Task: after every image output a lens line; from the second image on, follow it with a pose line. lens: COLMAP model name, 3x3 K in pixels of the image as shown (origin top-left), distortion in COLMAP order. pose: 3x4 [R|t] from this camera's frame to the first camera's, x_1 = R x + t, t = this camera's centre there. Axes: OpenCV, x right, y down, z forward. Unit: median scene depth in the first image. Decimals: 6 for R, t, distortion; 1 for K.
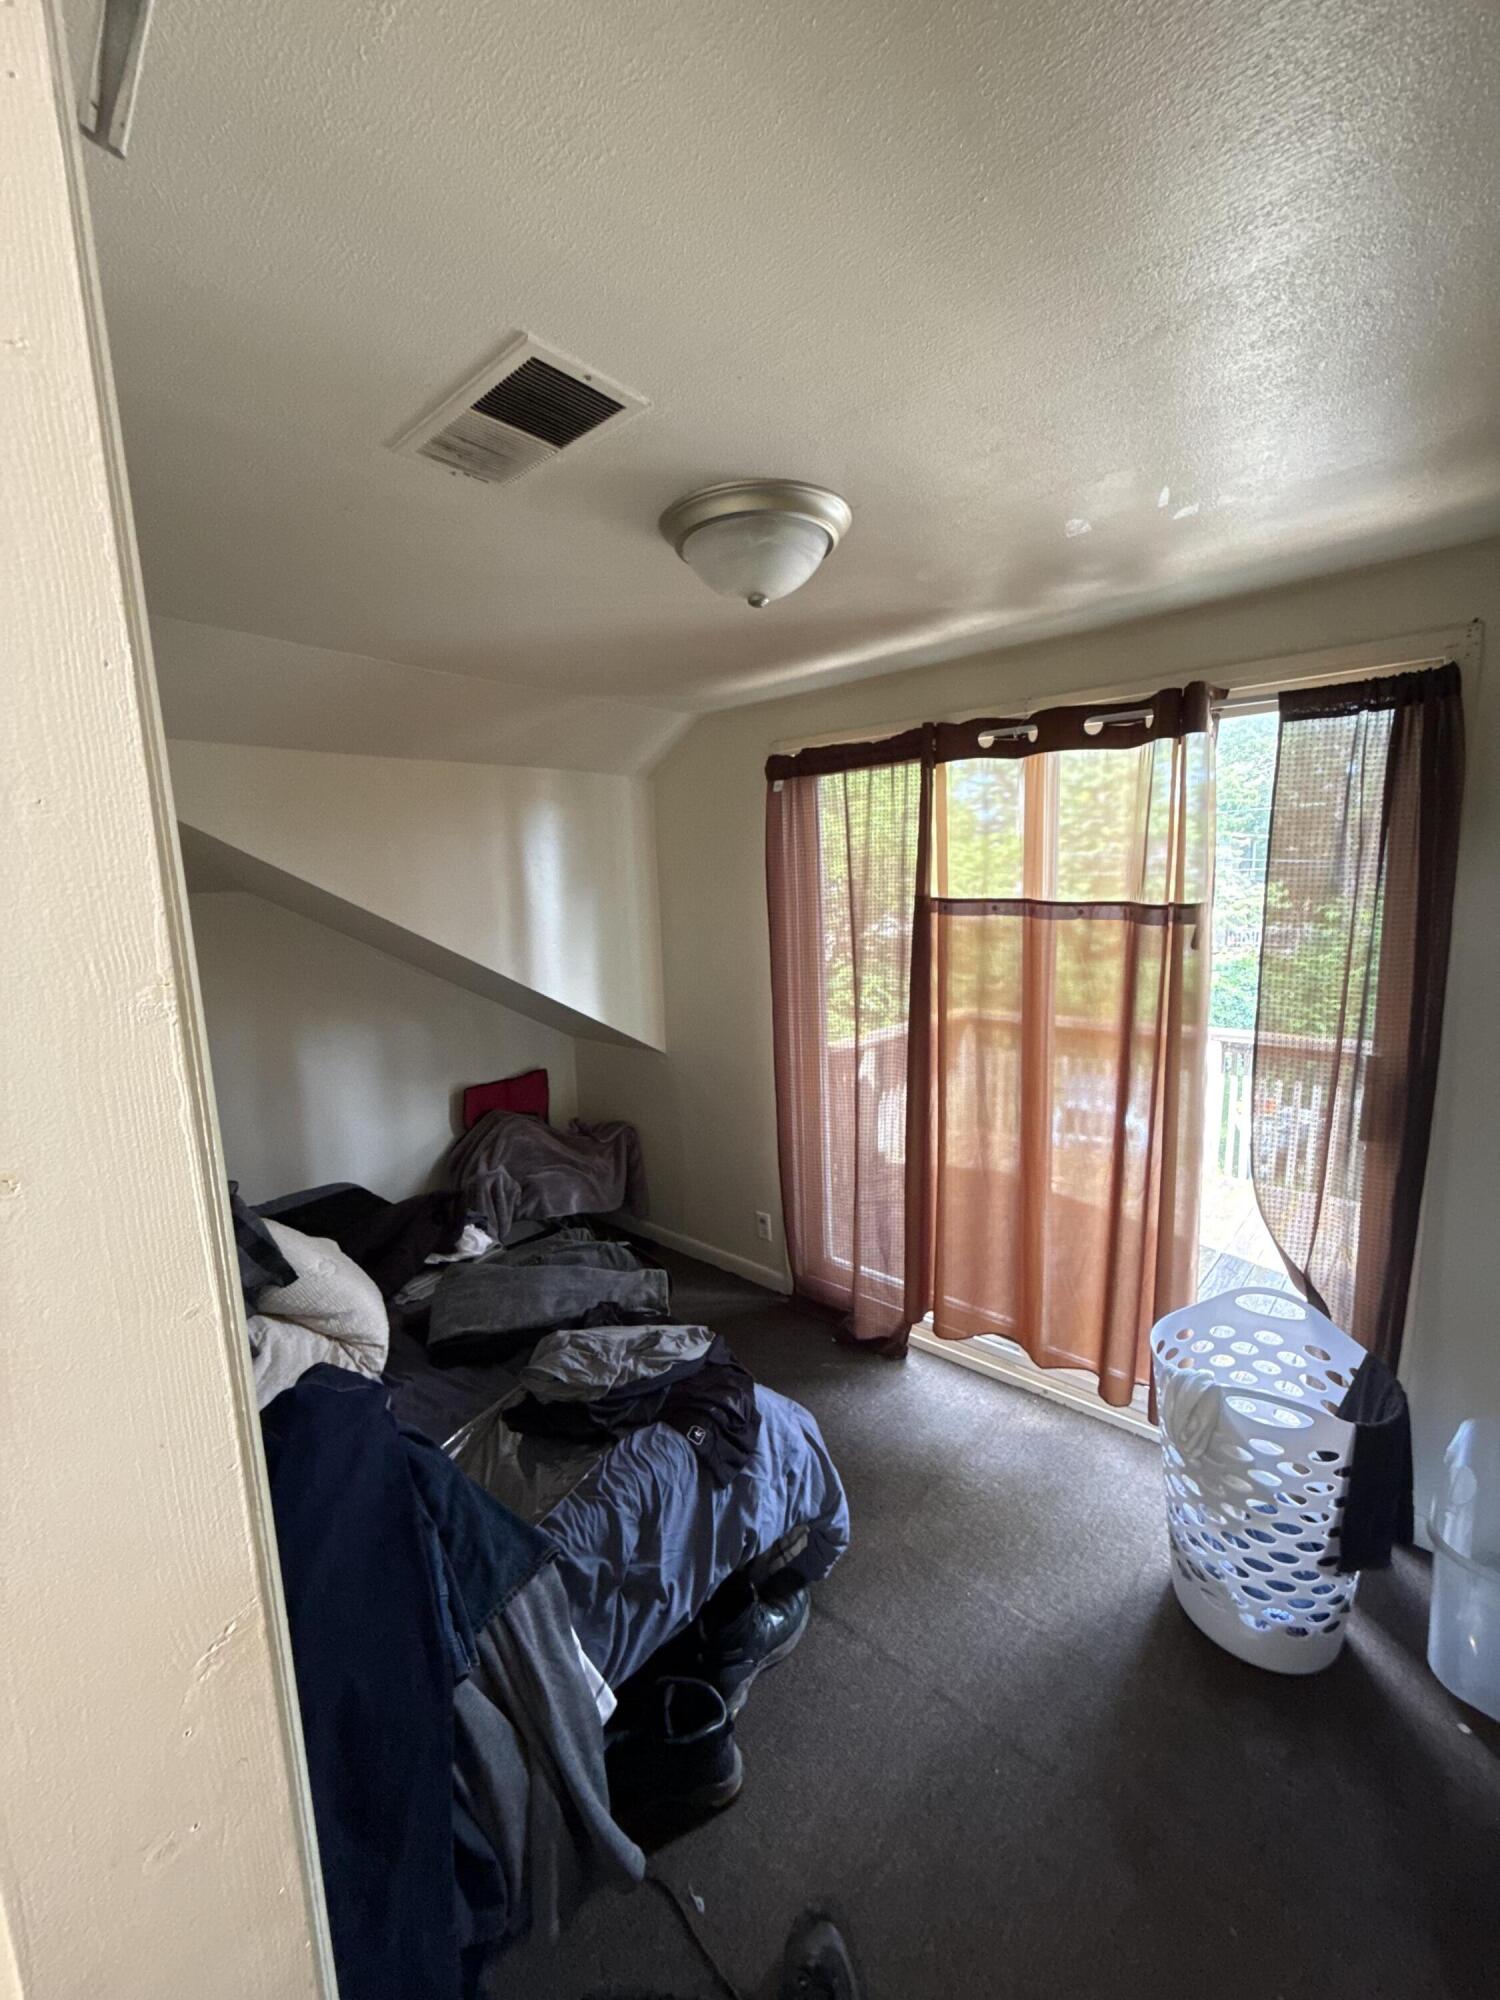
lens RADIAL K [[802.5, 0, 746.2], [0, 802.5, 997.0], [0, 0, 1]] dist [-0.001734, 0.001328]
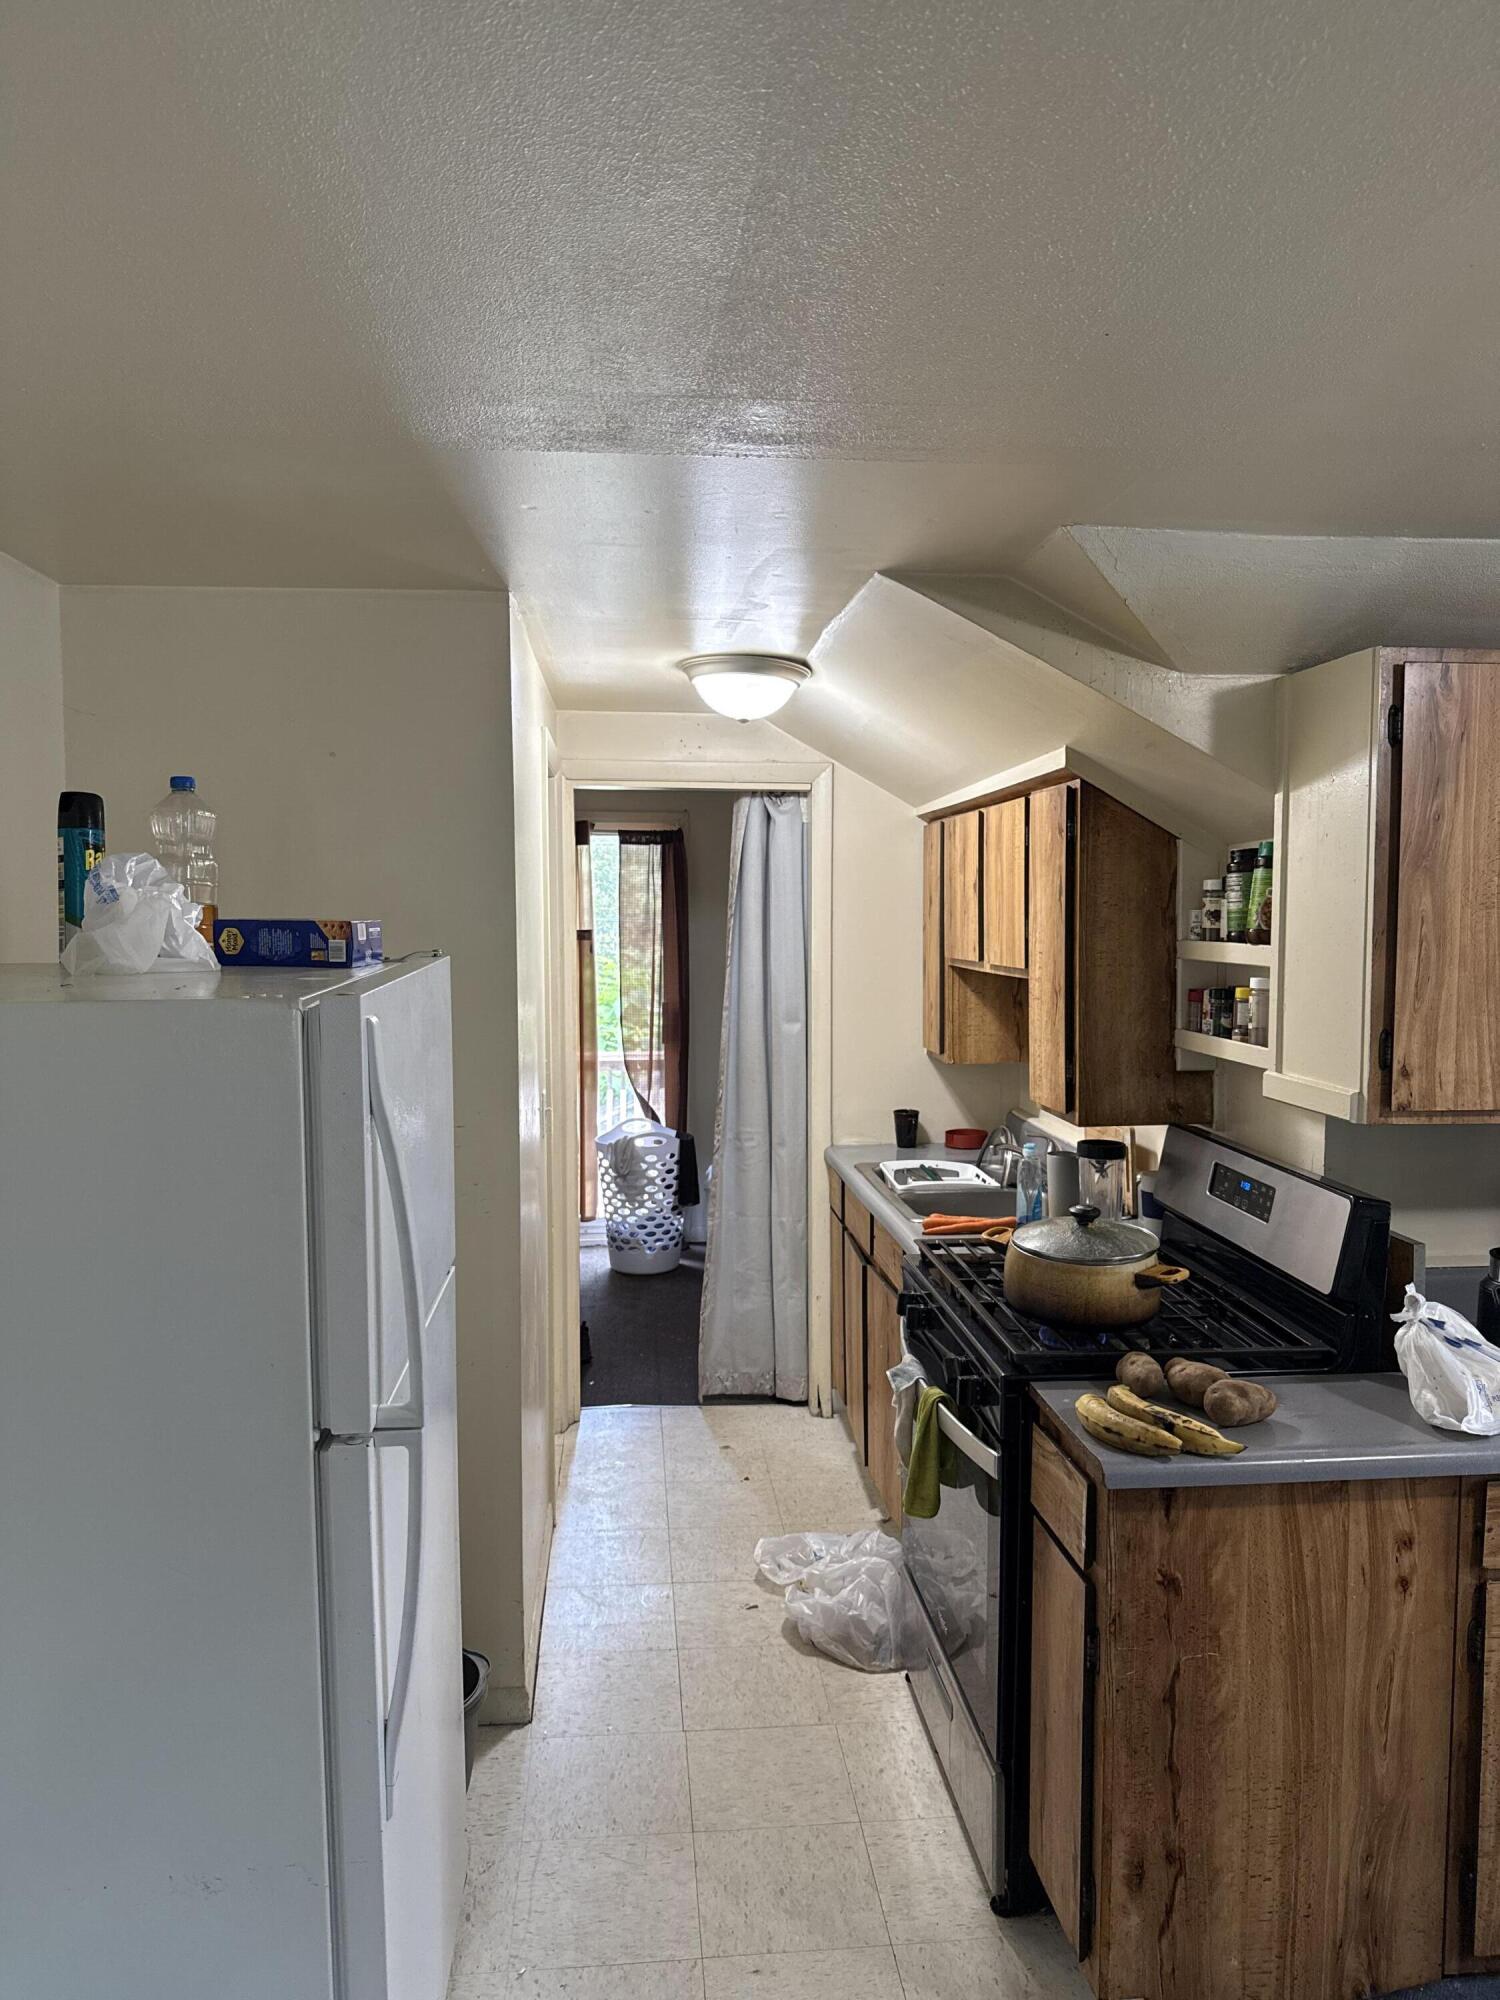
lens RADIAL K [[1409.9, 0, 753.1], [0, 1409.9, 1010.8], [0, 0, 1]] dist [0.062042, -0.084654]
pose [[0.683887, -0.004547, 0.729574, -1.885887], [0.083516, 0.993895, -0.072092, 0.405334], [-0.724792, 0.110234, 0.680092, -1.805727]]
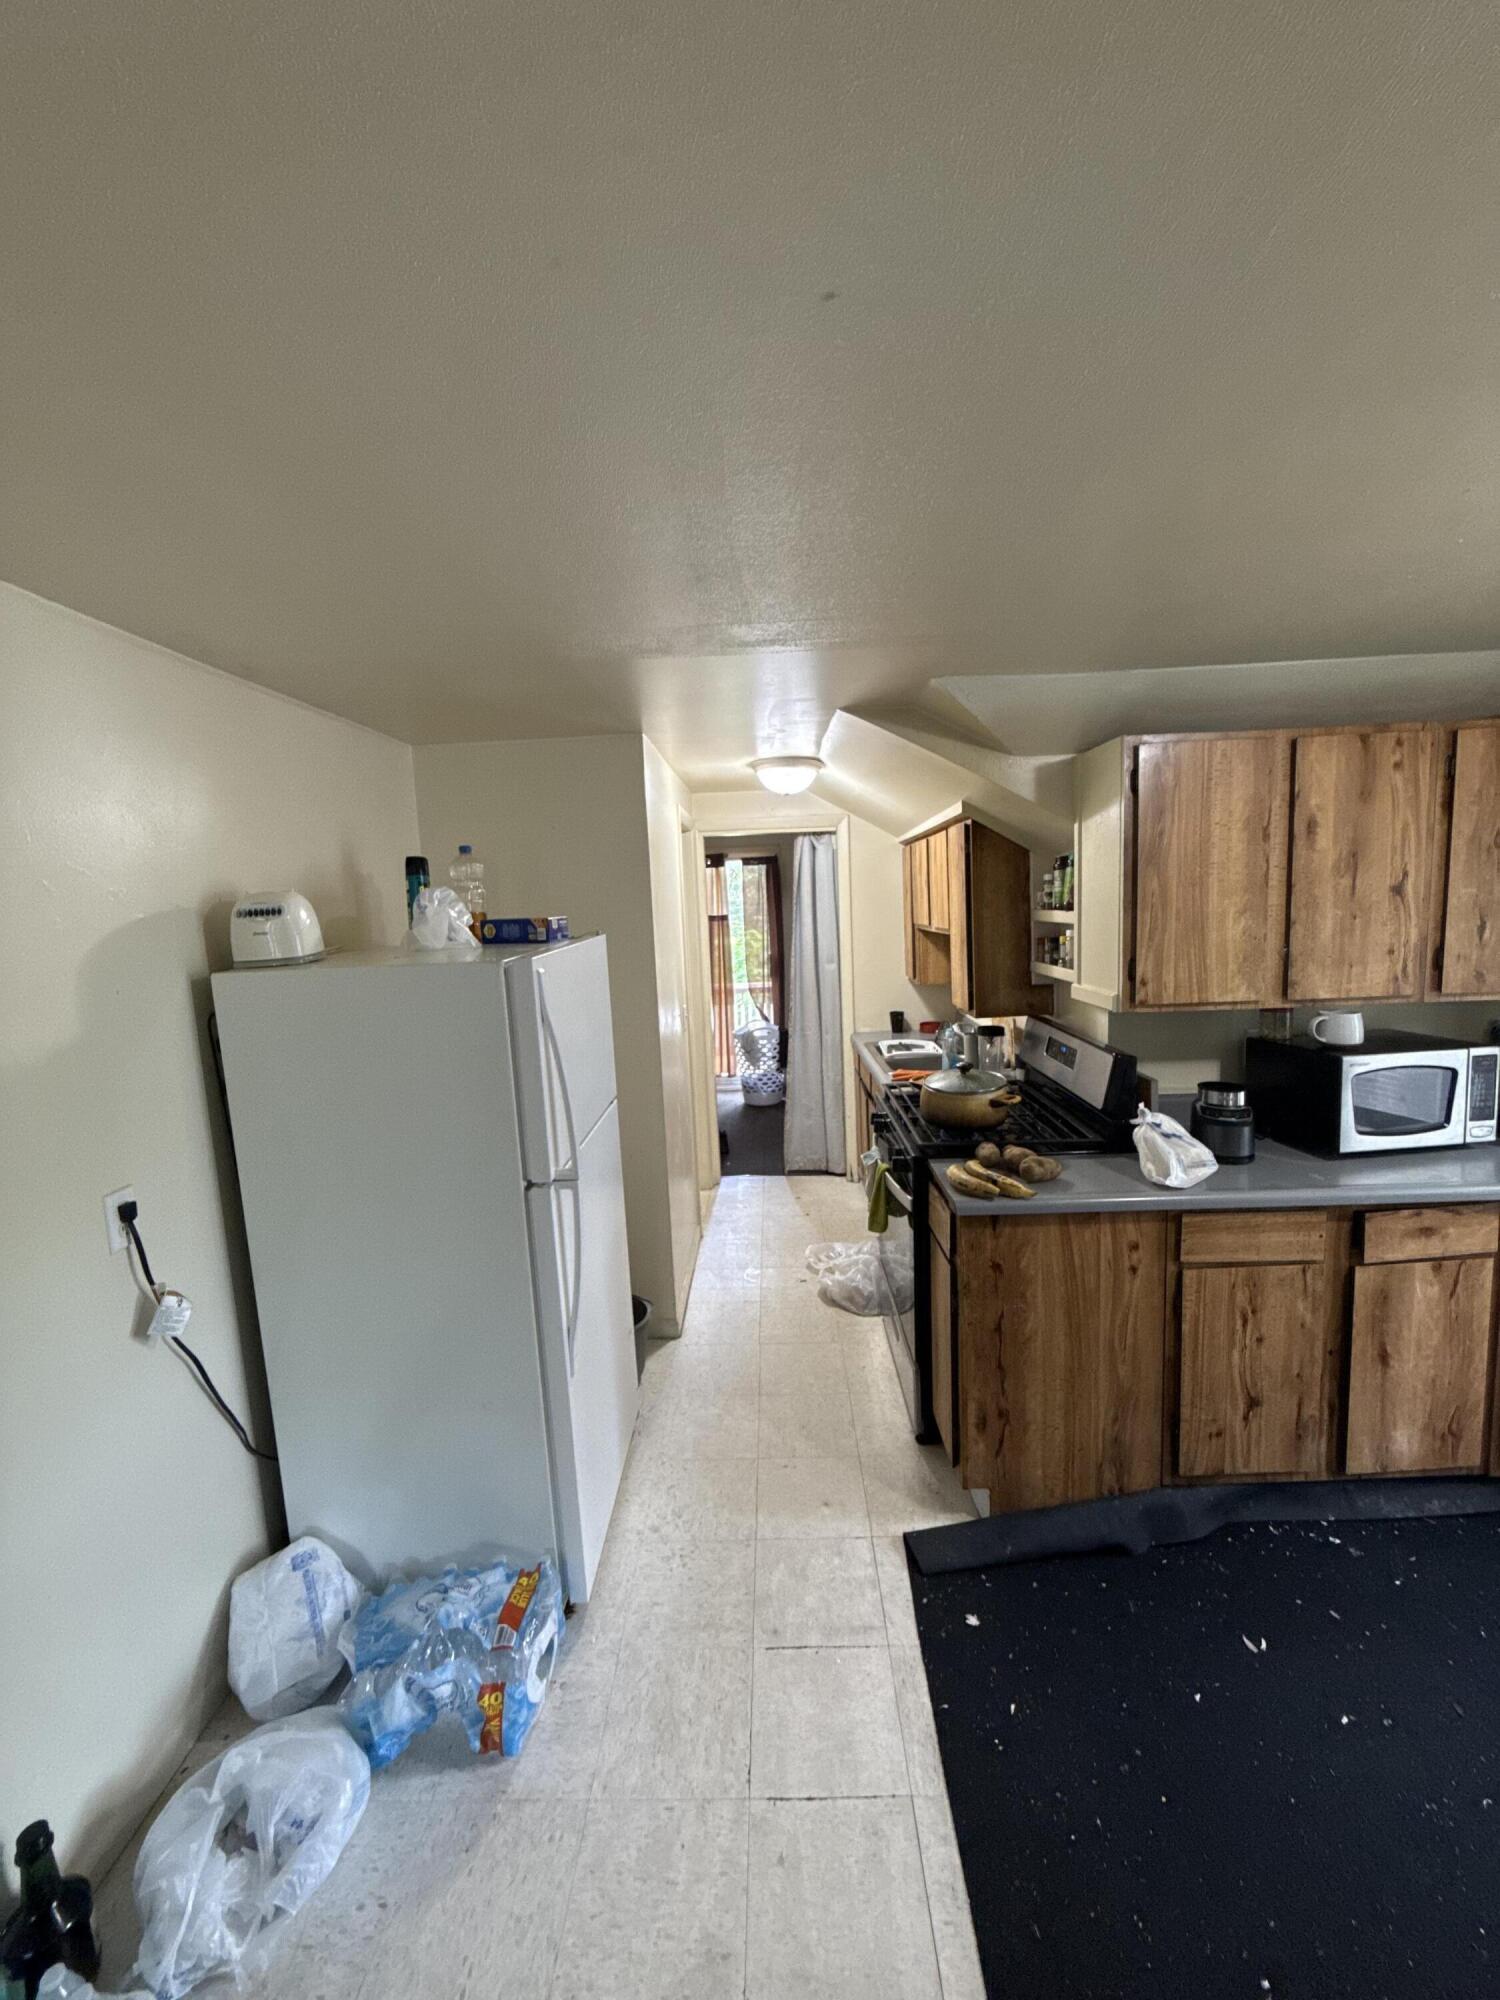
lens RADIAL K [[802.5, 0, 748.4], [0, 802.5, 995.6], [0, 0, 1]] dist [-0.001734, 0.001328]
pose [[0.767937, -0.057515, 0.637937, -1.824794], [0.105113, 0.993774, -0.036937, 0.419630], [-0.631841, 0.095421, 0.769202, -1.932354]]
